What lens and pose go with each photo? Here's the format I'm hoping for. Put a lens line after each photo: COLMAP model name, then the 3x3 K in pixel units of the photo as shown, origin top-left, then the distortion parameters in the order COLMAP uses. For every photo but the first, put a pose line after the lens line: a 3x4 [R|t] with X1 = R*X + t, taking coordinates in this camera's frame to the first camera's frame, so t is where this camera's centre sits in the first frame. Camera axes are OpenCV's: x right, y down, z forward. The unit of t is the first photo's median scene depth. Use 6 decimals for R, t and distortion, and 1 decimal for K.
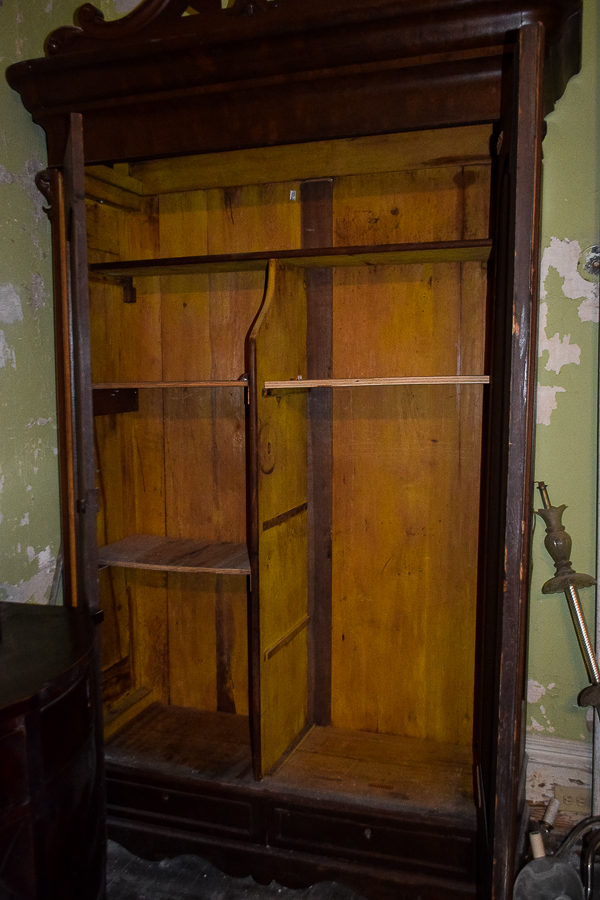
lens RADIAL K [[869.5, 0, 295.3], [0, 869.5, 452.5], [0, 0, 1]] dist [-0.010837, 0.000000]
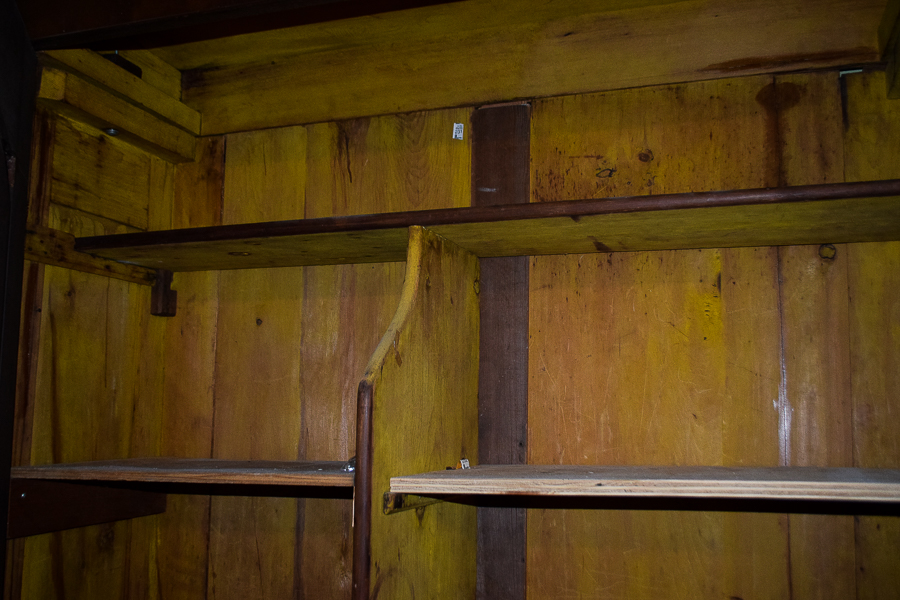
lens RADIAL K [[884.3, 0, 451.9], [0, 884.3, 303.2], [0, 0, 1]] dist [-0.024041, 0.000000]
pose [[0.999749, 0.022396, -0.000197, -0.004192], [-0.021869, 0.974214, -0.224564, -0.061864], [-0.004837, 0.224512, 0.974459, 0.484020]]
